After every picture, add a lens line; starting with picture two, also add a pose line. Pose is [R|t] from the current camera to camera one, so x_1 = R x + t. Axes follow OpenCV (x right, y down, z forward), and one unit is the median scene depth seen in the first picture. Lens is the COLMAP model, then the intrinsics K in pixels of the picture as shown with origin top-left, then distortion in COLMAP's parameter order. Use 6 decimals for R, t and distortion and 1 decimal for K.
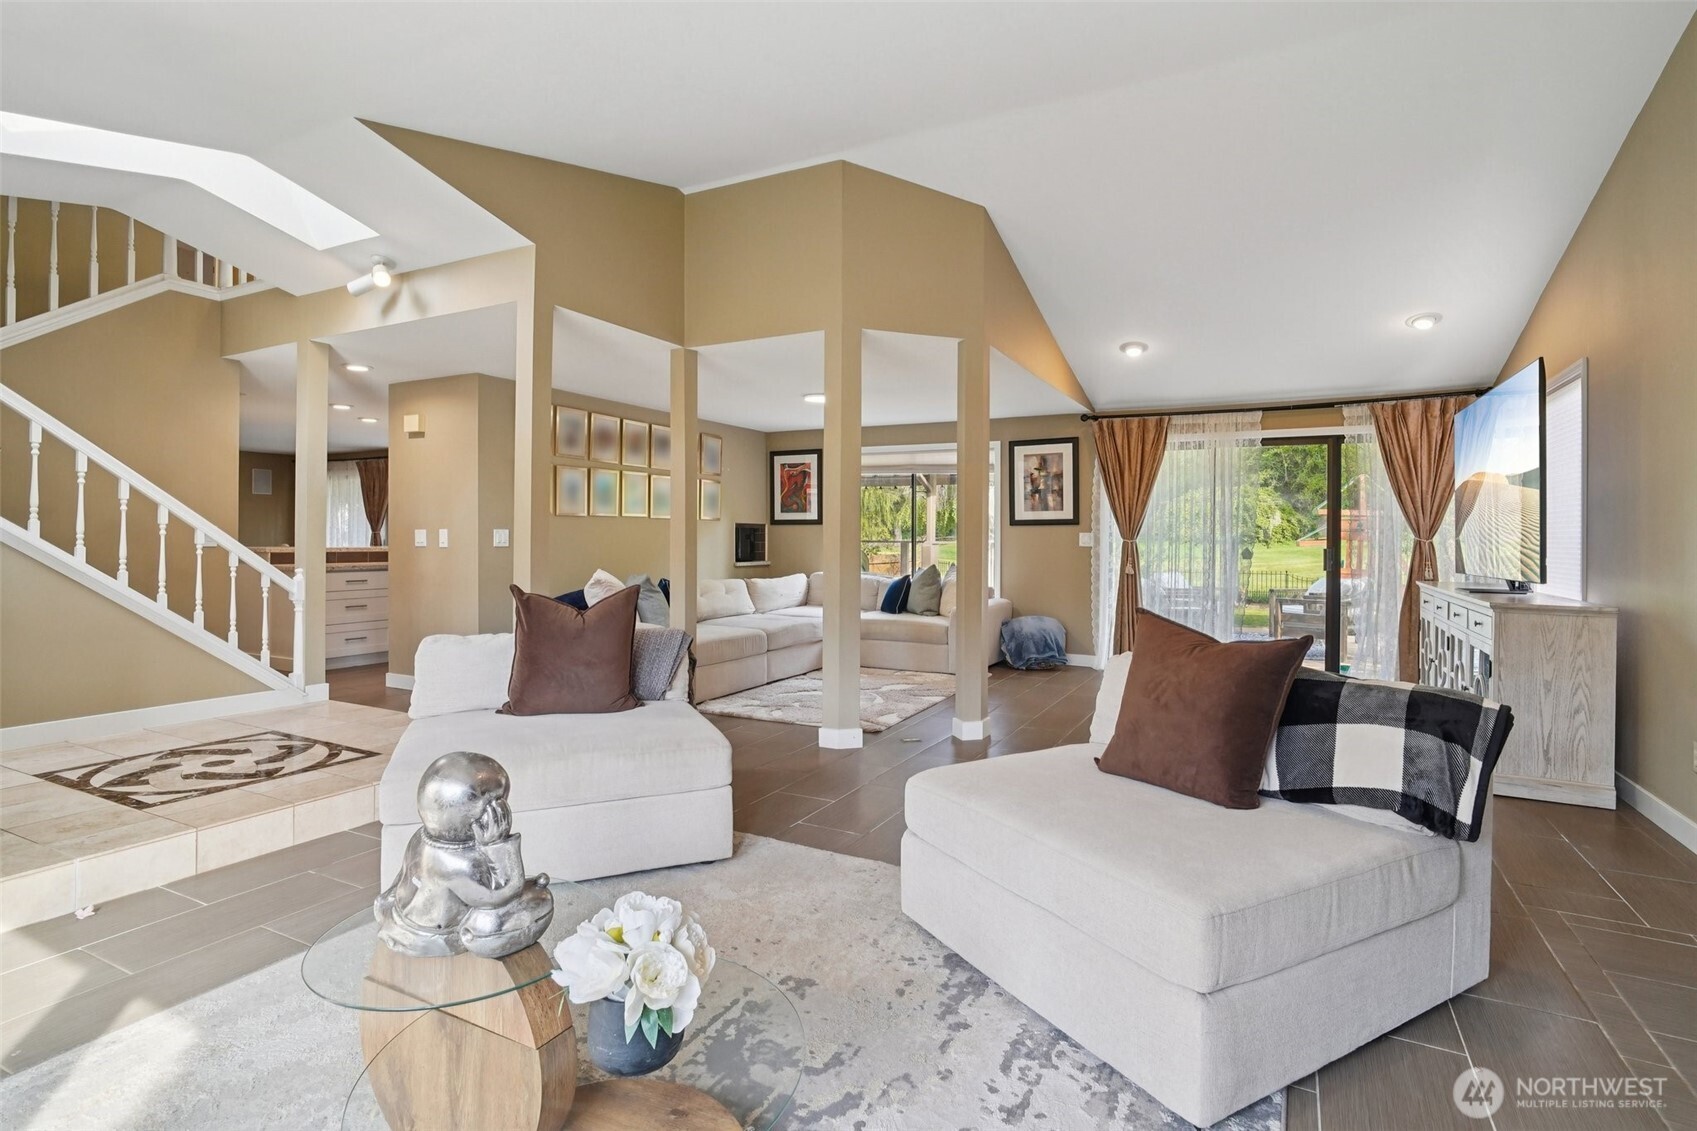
lens RADIAL K [[807.1, 0, 873.9], [0, 807.1, 545.2], [0, 0, 1]] dist [-0.003641, 0.000119]
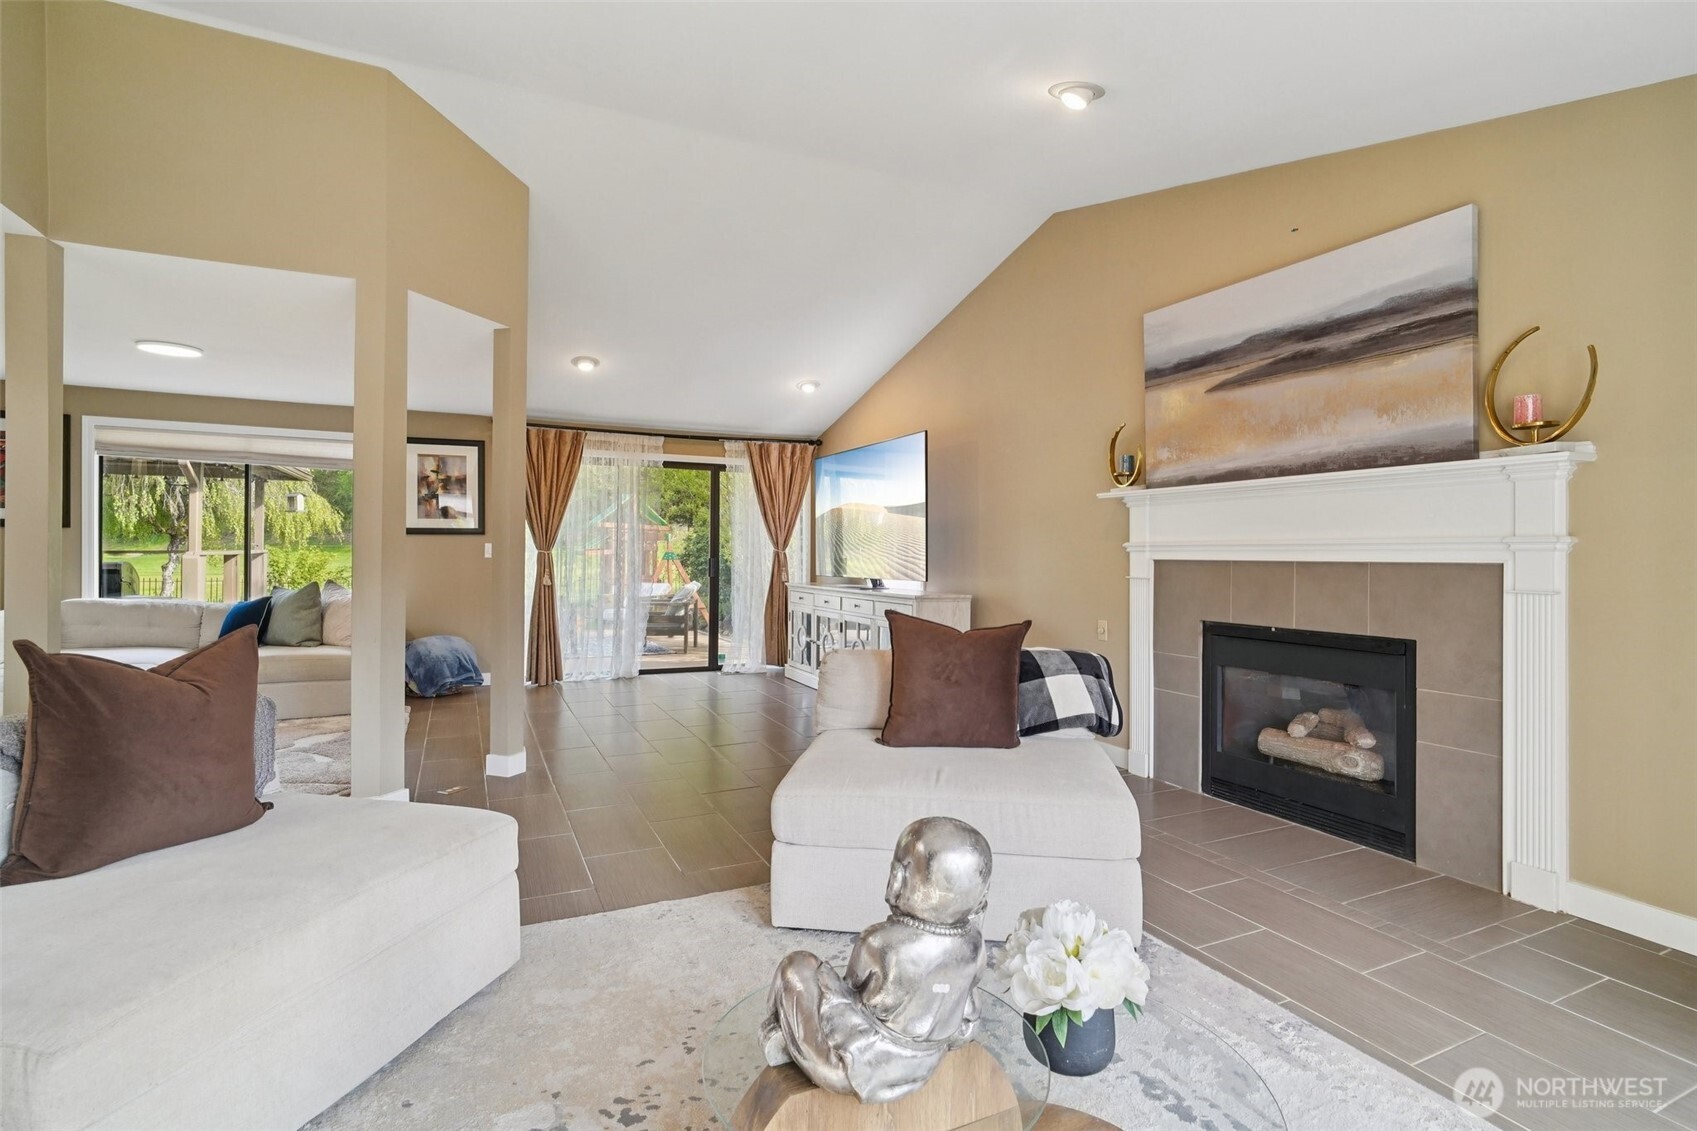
lens RADIAL K [[797.6, 0, 850.2], [0, 797.6, 548.8], [0, 0, 1]] dist [0.000045, 0.000090]
pose [[0.619585, 0.001743, 0.784927, -0.223122], [0.003358, 0.999982, -0.004872, -0.003135], [-0.784922, 0.005655, 0.619569, 0.100190]]
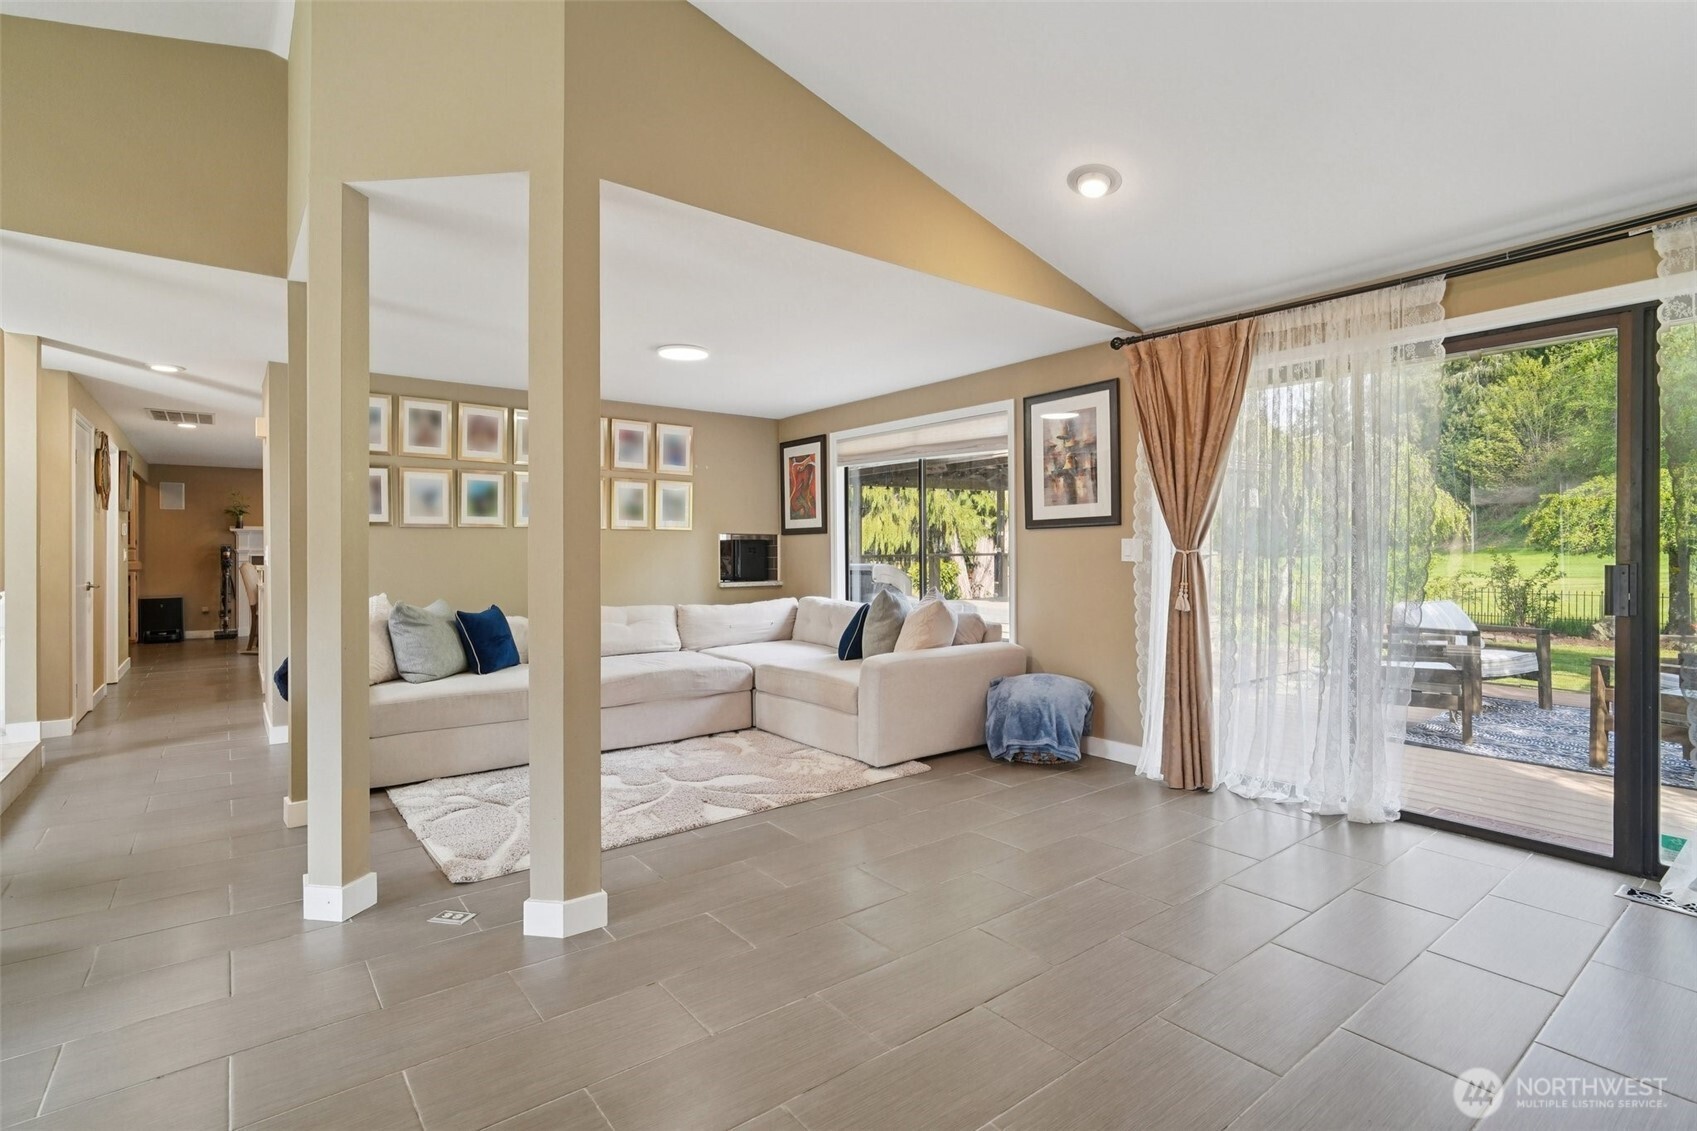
lens RADIAL K [[801.5, 0, 852.7], [0, 801.5, 558.4], [0, 0, 1]] dist [-0.008798, 0.000097]
pose [[0.904198, -0.003360, -0.427100, 0.348432], [0.001760, 0.999990, -0.004141, 0.001332], [0.427110, 0.002992, 0.904195, 0.404676]]
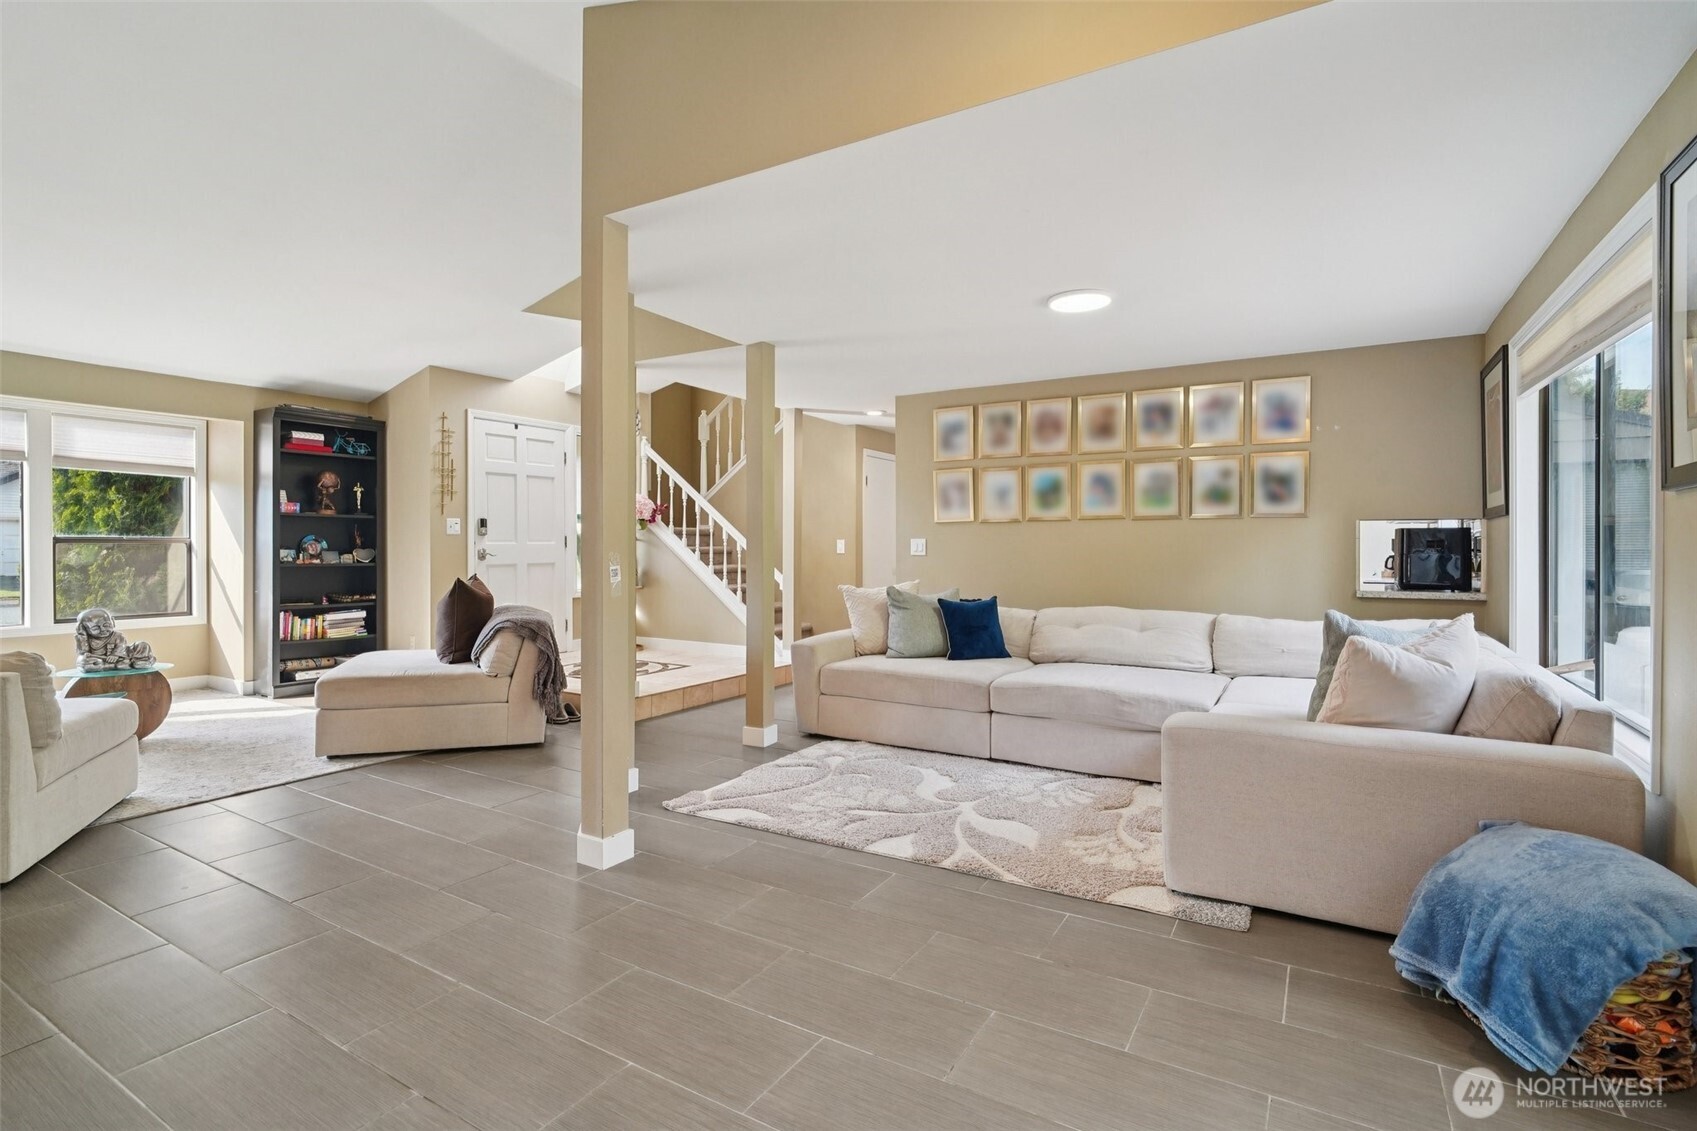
lens RADIAL K [[804.7, 0, 848.0], [0, 804.7, 547.1], [0, 0, 1]] dist [-0.011171, 0.000507]
pose [[-0.065163, -0.001869, -0.997873, 0.494321], [-0.015750, 0.999876, -0.000844, -0.002966], [0.997750, 0.015662, -0.065184, 0.820910]]
